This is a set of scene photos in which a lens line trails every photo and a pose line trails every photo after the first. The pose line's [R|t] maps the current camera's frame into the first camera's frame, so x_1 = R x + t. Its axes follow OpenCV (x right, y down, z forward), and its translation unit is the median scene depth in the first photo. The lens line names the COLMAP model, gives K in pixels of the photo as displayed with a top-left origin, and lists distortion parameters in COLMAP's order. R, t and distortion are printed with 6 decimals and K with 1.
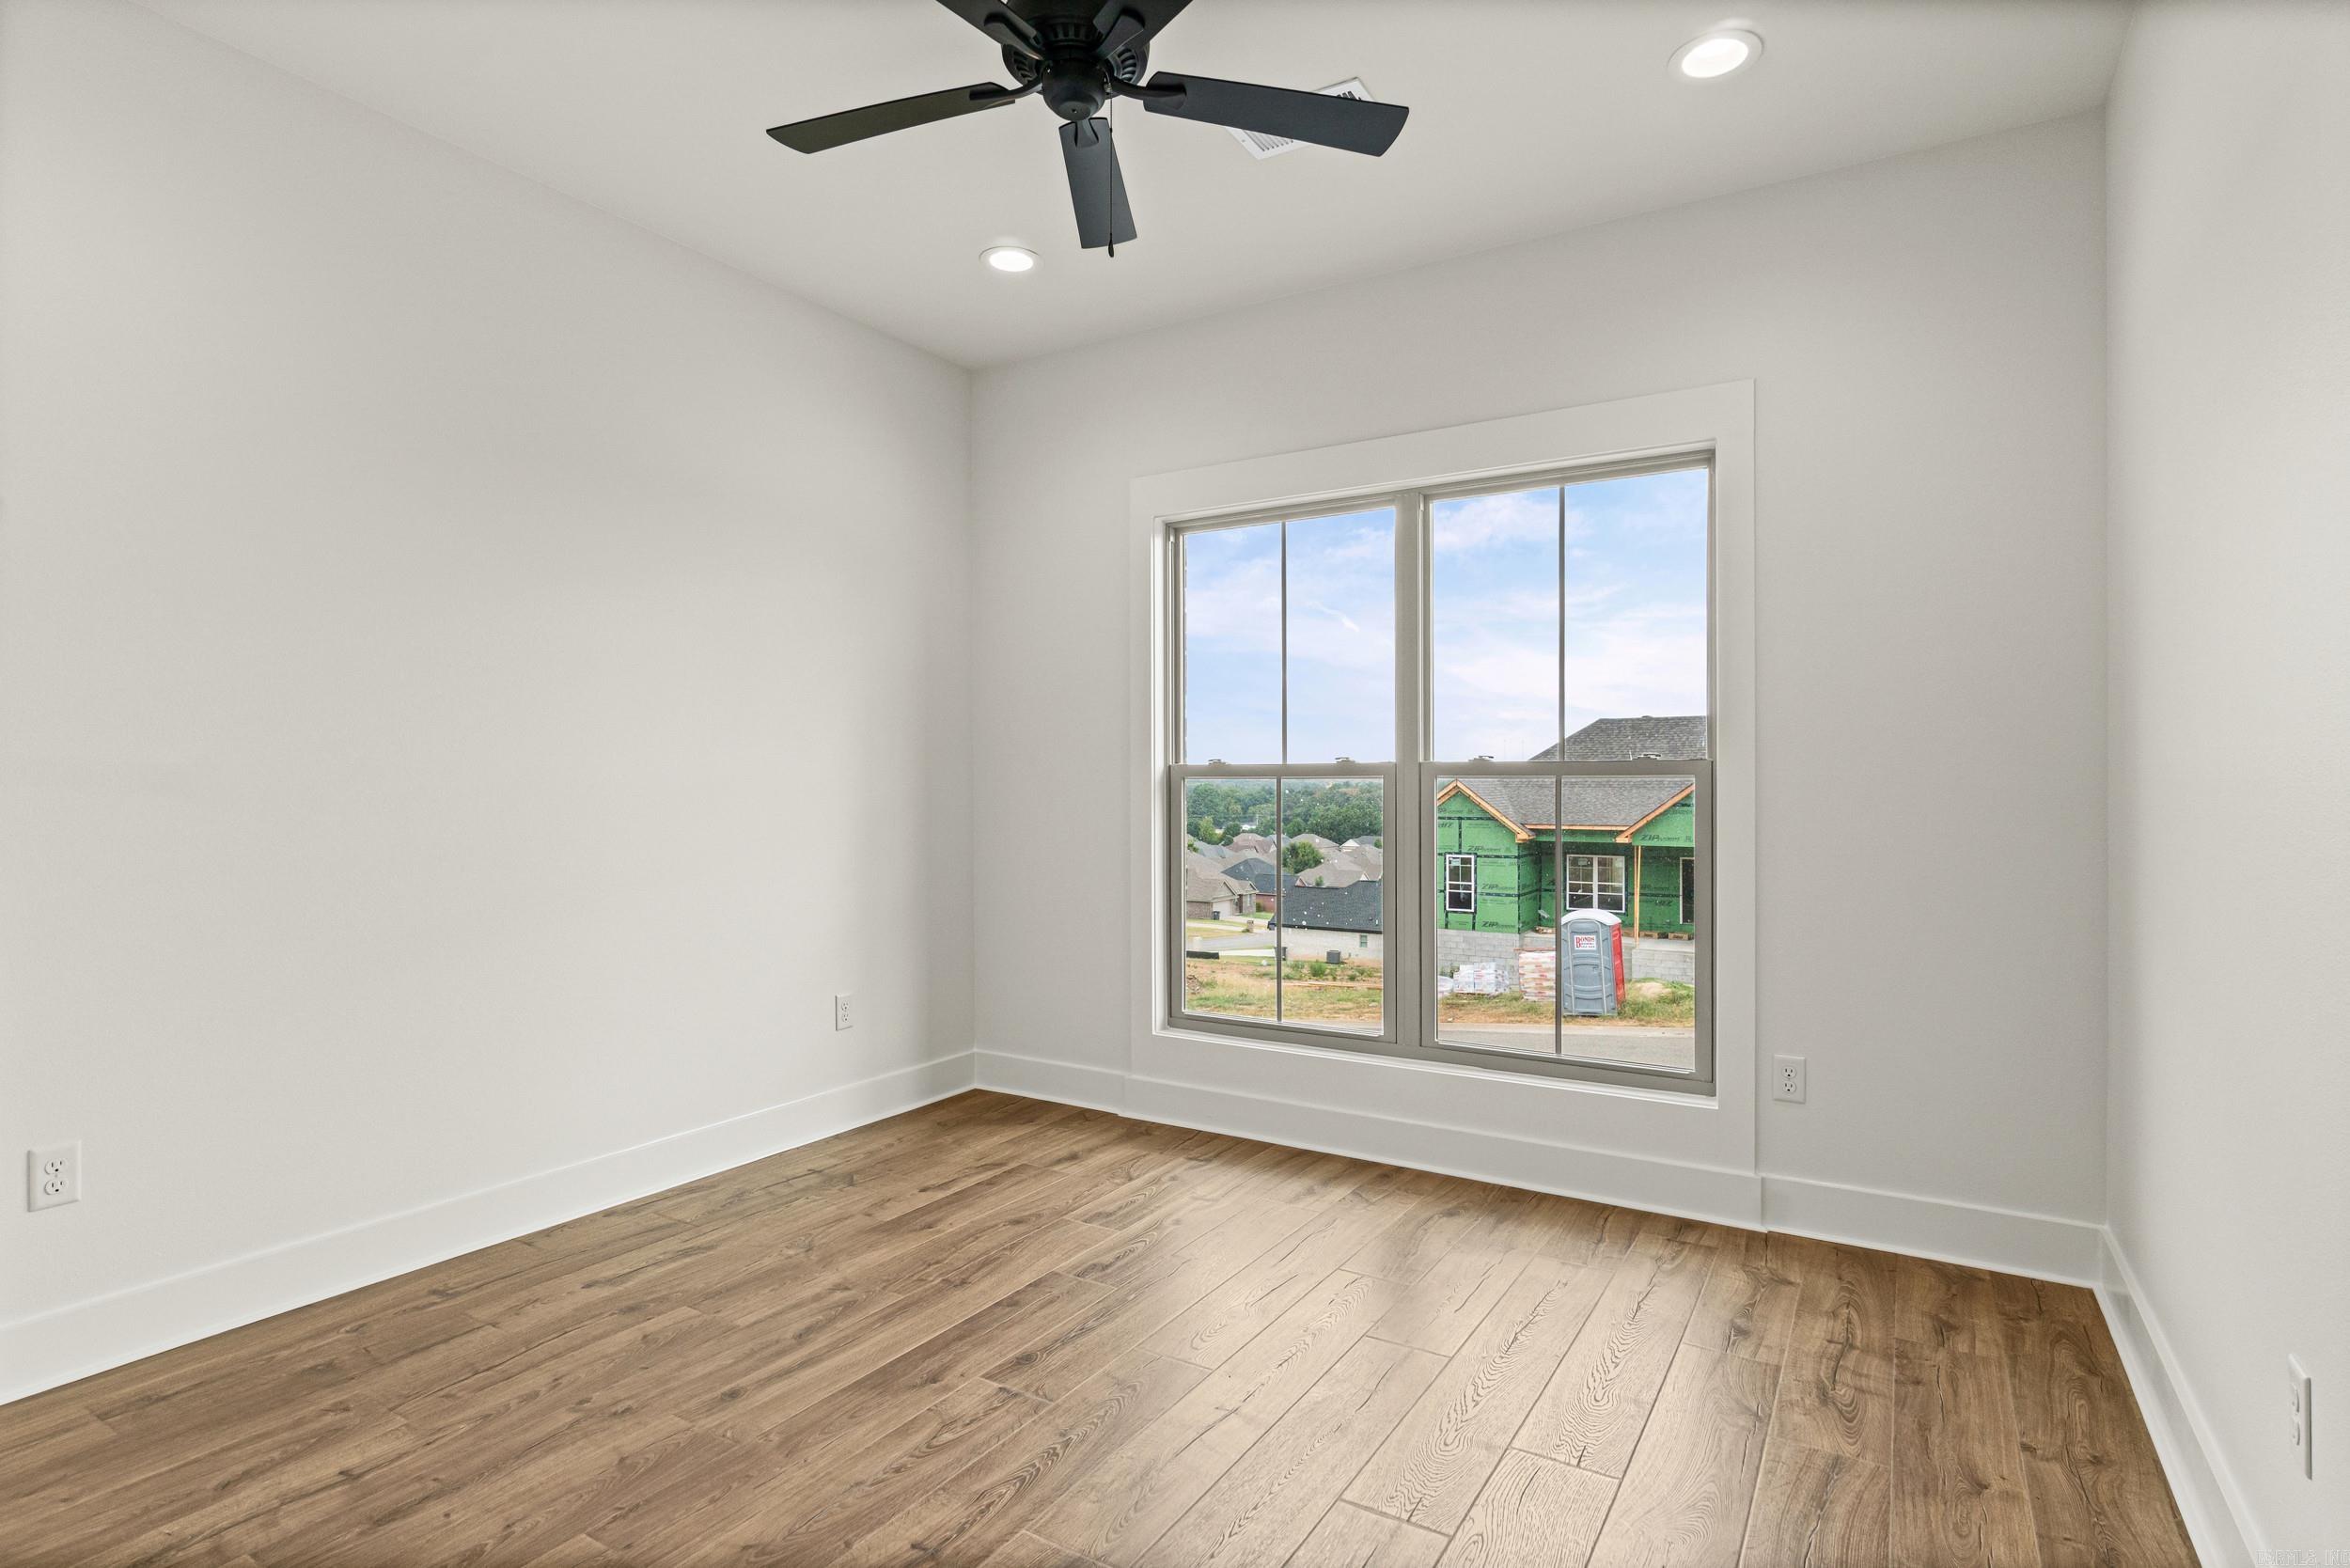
lens RADIAL K [[1200.2, 0, 1174.8], [0, 1200.2, 787.8], [0, 0, 1]] dist [-0.008695, 0.004220]
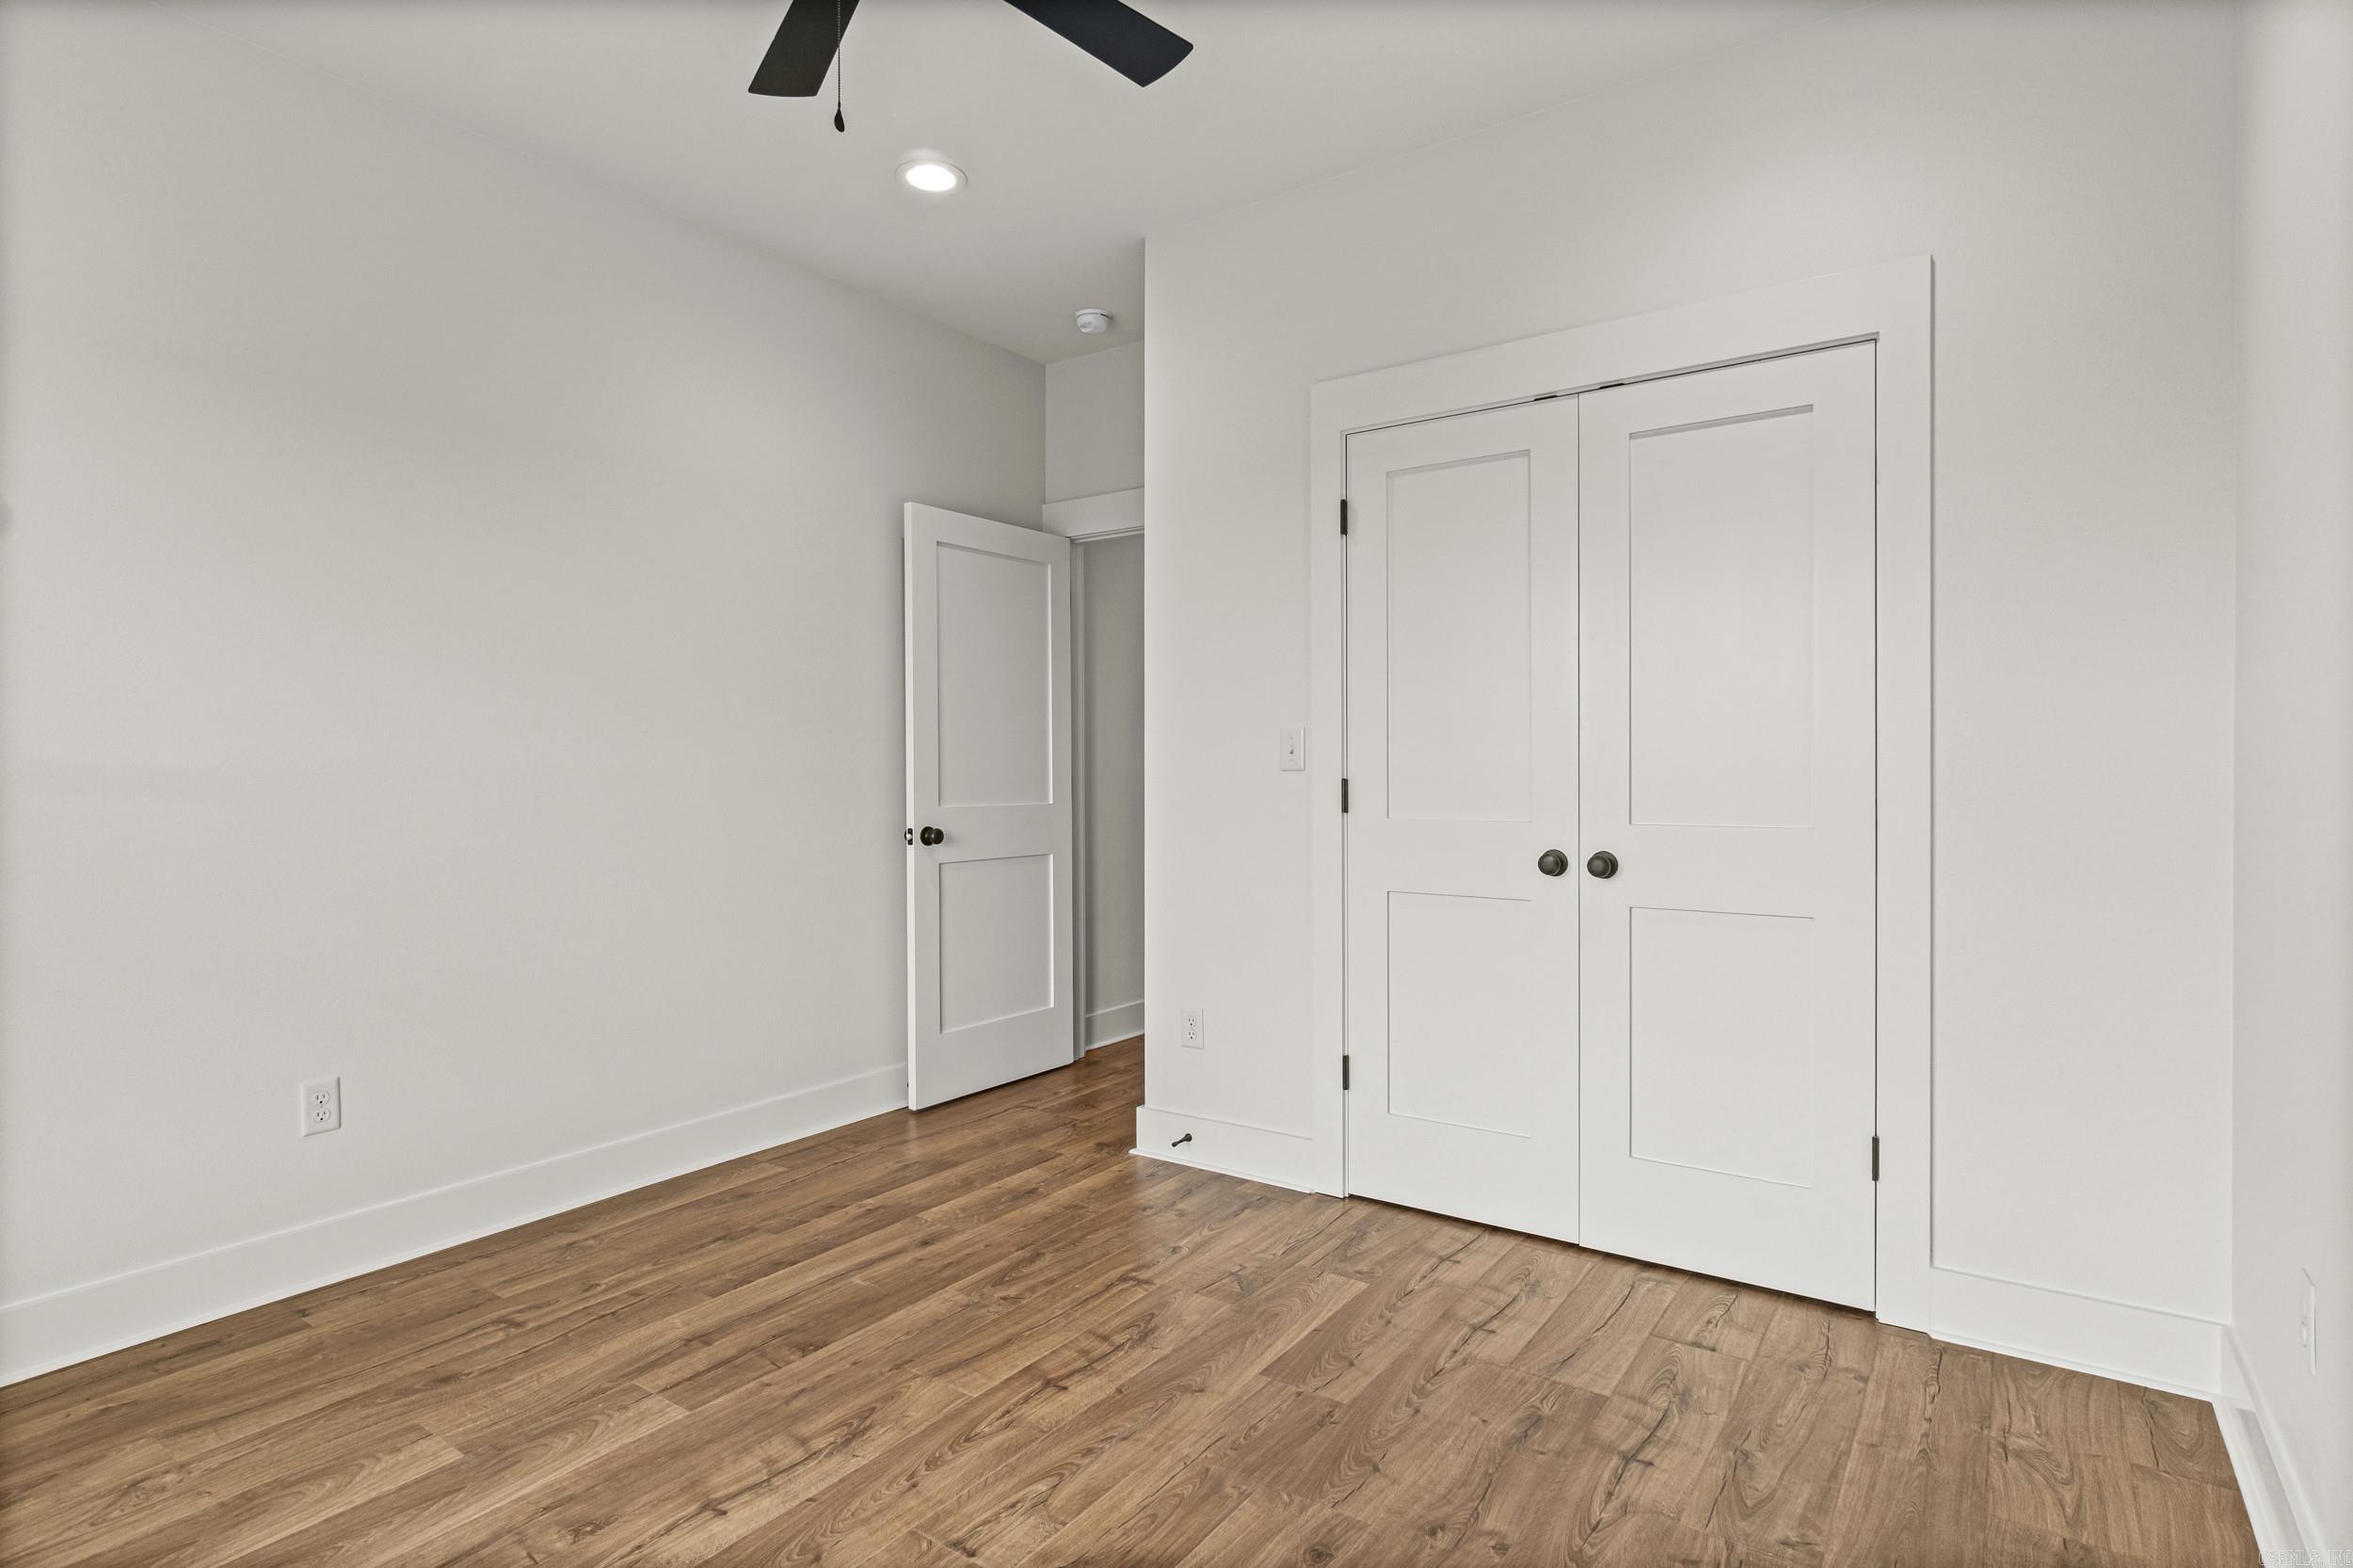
lens RADIAL K [[1201.6, 0, 1177.4], [0, 1201.6, 780.4], [0, 0, 1]] dist [-0.008695, 0.004220]
pose [[-0.998237, 0.003972, 0.059216, -0.358349], [0.004397, 0.999965, 0.007048, 0.001315], [-0.059186, 0.007296, -0.998220, 1.948076]]
